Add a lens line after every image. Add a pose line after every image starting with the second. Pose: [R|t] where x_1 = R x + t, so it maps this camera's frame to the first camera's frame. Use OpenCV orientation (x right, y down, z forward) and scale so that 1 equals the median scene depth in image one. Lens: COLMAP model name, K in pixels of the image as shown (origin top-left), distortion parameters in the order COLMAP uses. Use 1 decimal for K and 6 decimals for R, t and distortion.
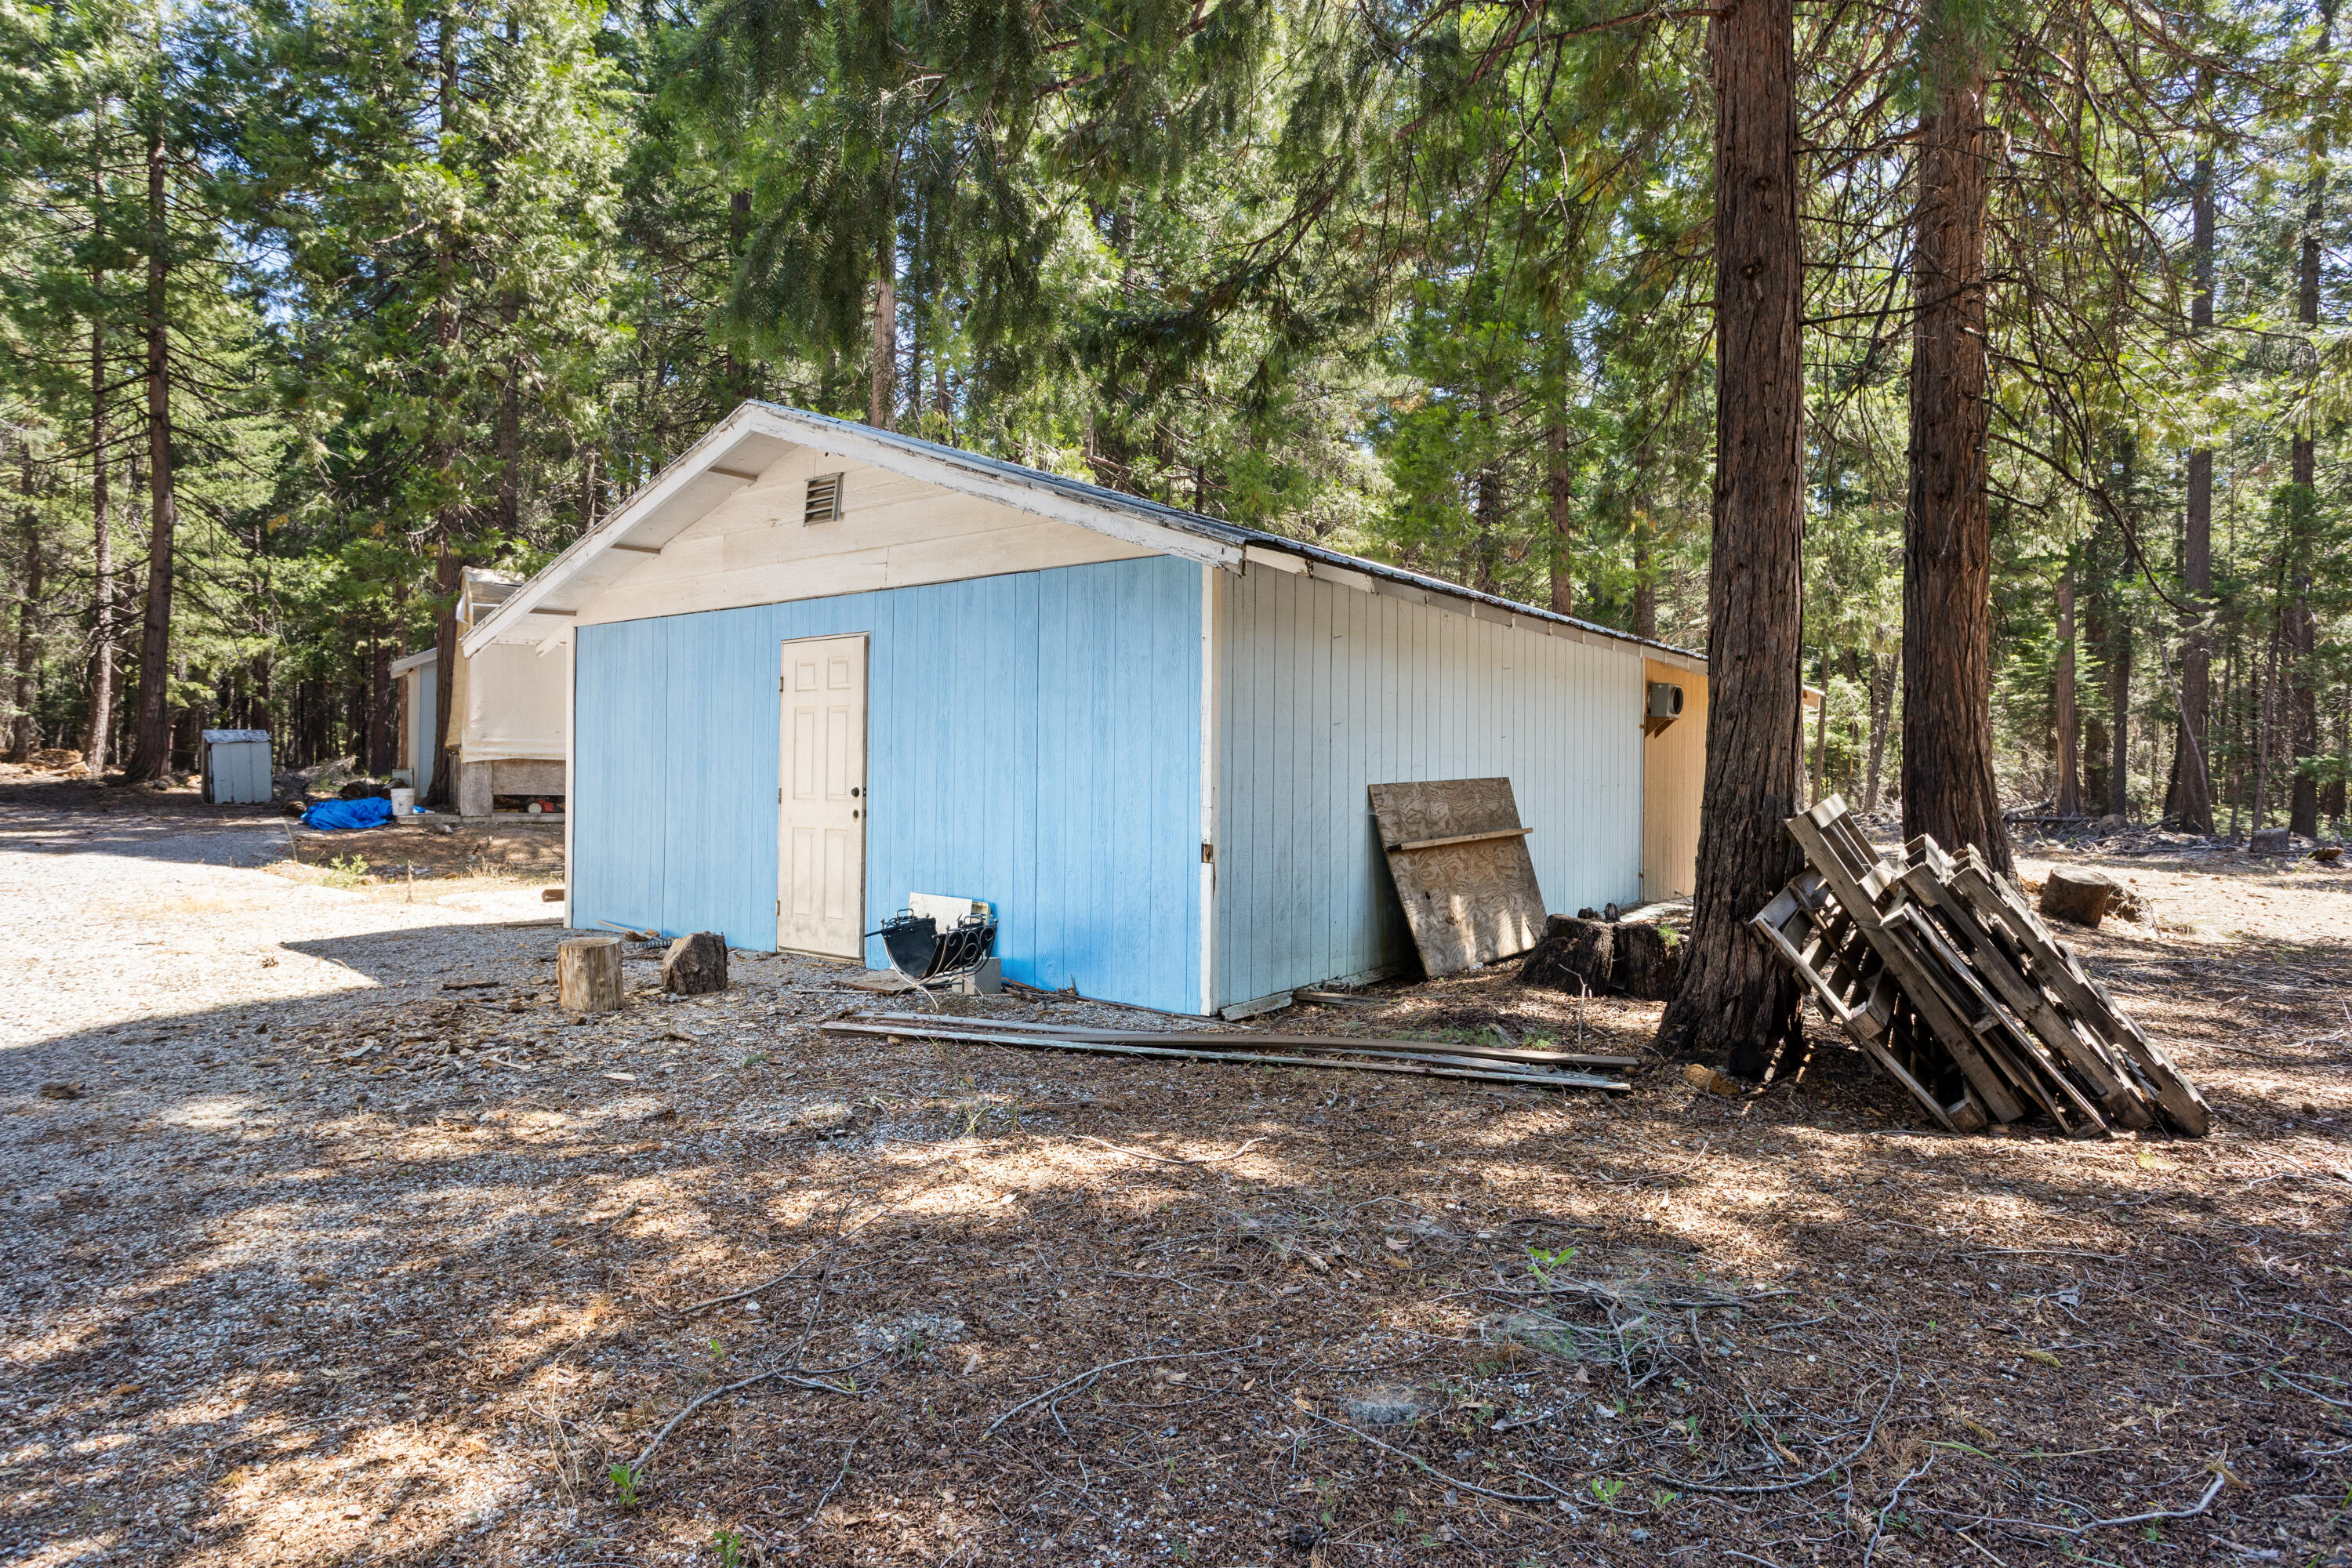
lens RADIAL K [[1487.8, 0, 1176.2], [0, 1487.8, 783.5], [0, 0, 1]] dist [0.001789, 0.001363]
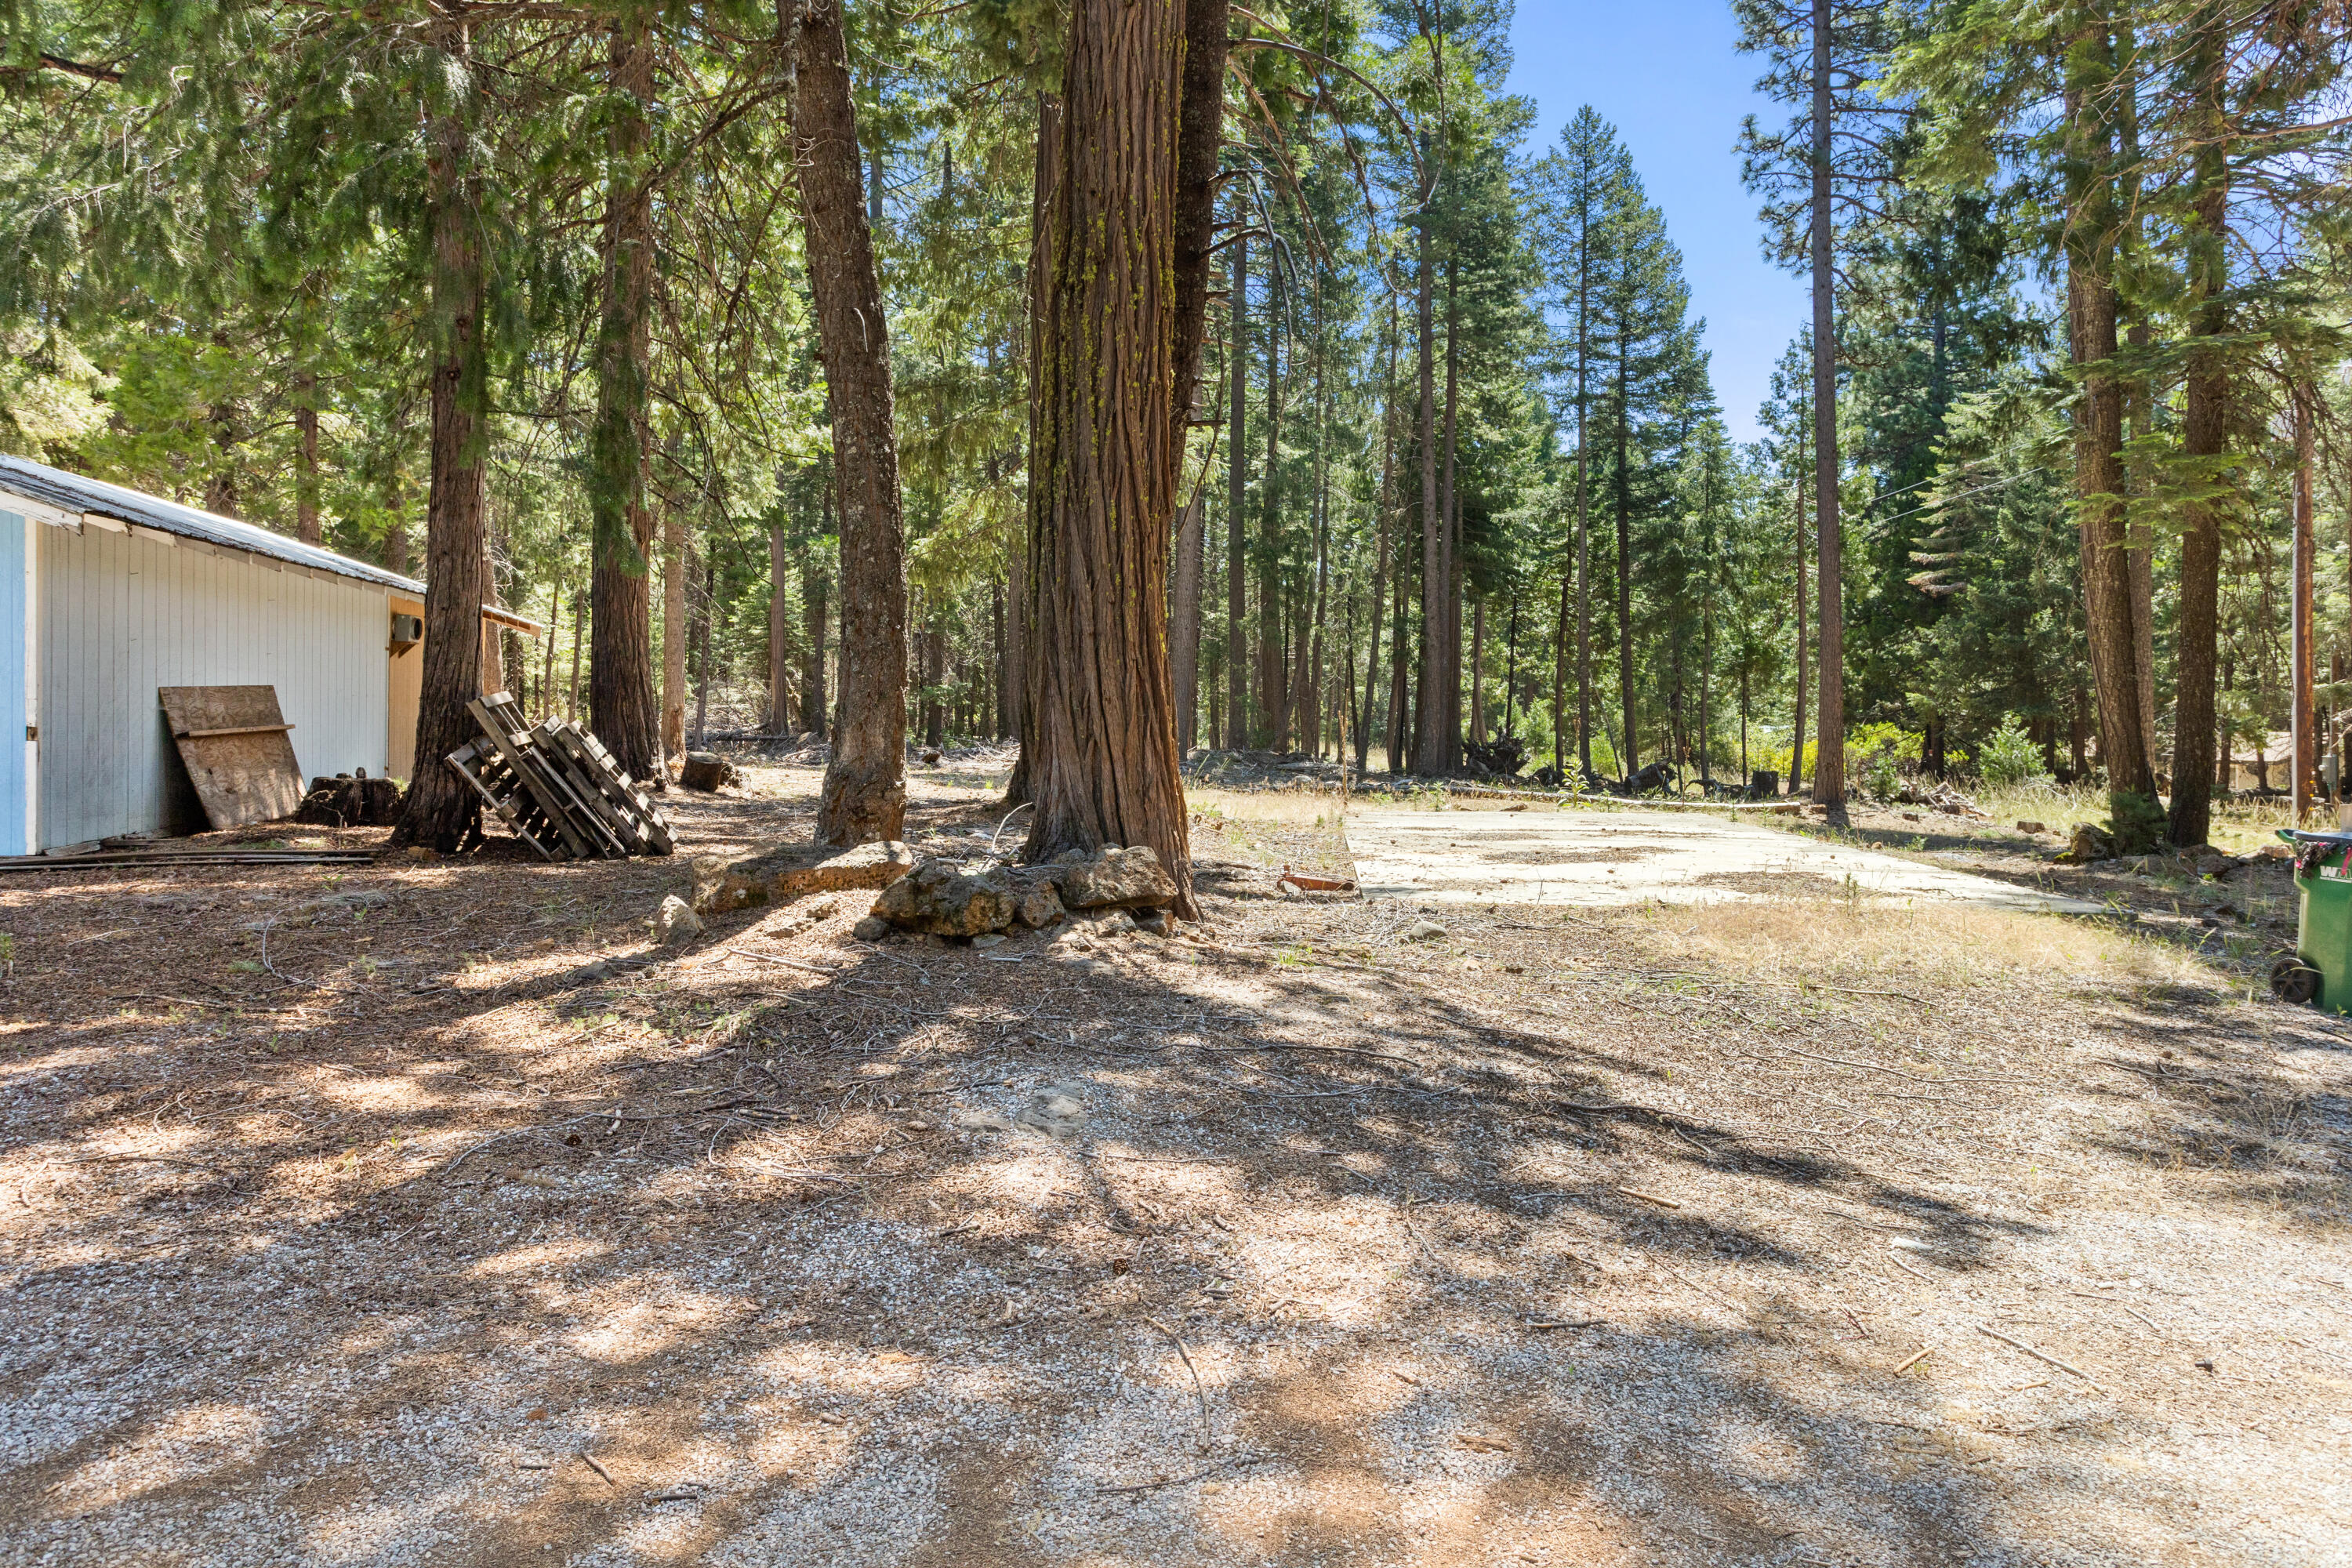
lens RADIAL K [[1620.5, 0, 1187.7], [0, 1620.5, 731.1], [0, 0, 1]] dist [0.006098, 0.002224]
pose [[0.727949, -0.006398, 0.685602, -0.204983], [0.000093, 0.999957, 0.009232, 0.028613], [-0.685632, -0.006657, 0.727918, -0.703511]]
